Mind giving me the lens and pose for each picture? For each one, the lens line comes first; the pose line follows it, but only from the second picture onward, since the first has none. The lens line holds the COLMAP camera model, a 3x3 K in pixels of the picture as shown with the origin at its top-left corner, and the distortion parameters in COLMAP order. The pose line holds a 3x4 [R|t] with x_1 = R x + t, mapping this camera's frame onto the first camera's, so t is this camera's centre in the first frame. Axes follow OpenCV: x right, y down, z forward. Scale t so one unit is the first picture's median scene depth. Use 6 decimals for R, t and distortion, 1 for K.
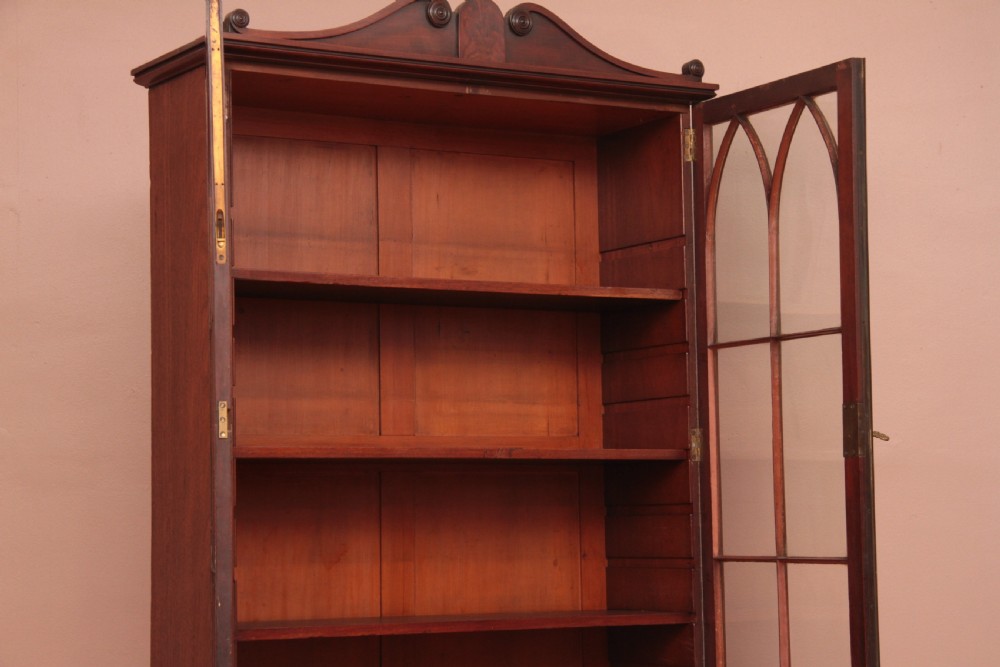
lens RADIAL K [[2367.7, 0, 500.3], [0, 2367.7, 345.4], [0, 0, 1]] dist [0.256166, 0.501102]
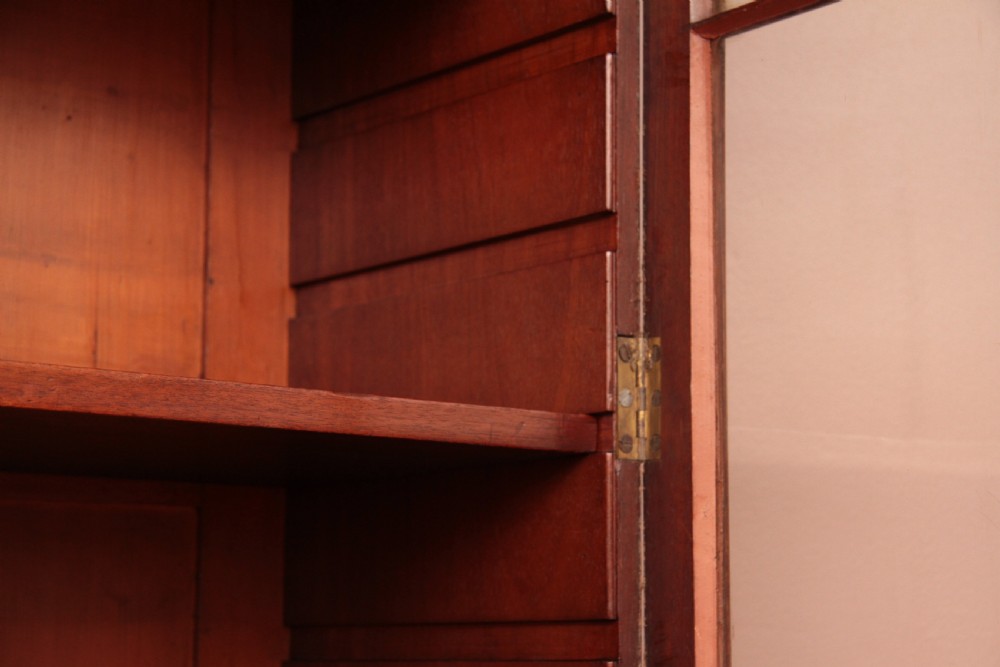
lens RADIAL K [[2367.7, 0, 500.3], [0, 2367.7, 345.4], [0, 0, 1]] dist [0.256166, 0.501102]
pose [[0.992088, 0.038526, 0.119485, 0.035799], [-0.031208, 0.997555, -0.062529, 0.053057], [-0.121602, 0.058305, 0.990865, 0.738442]]
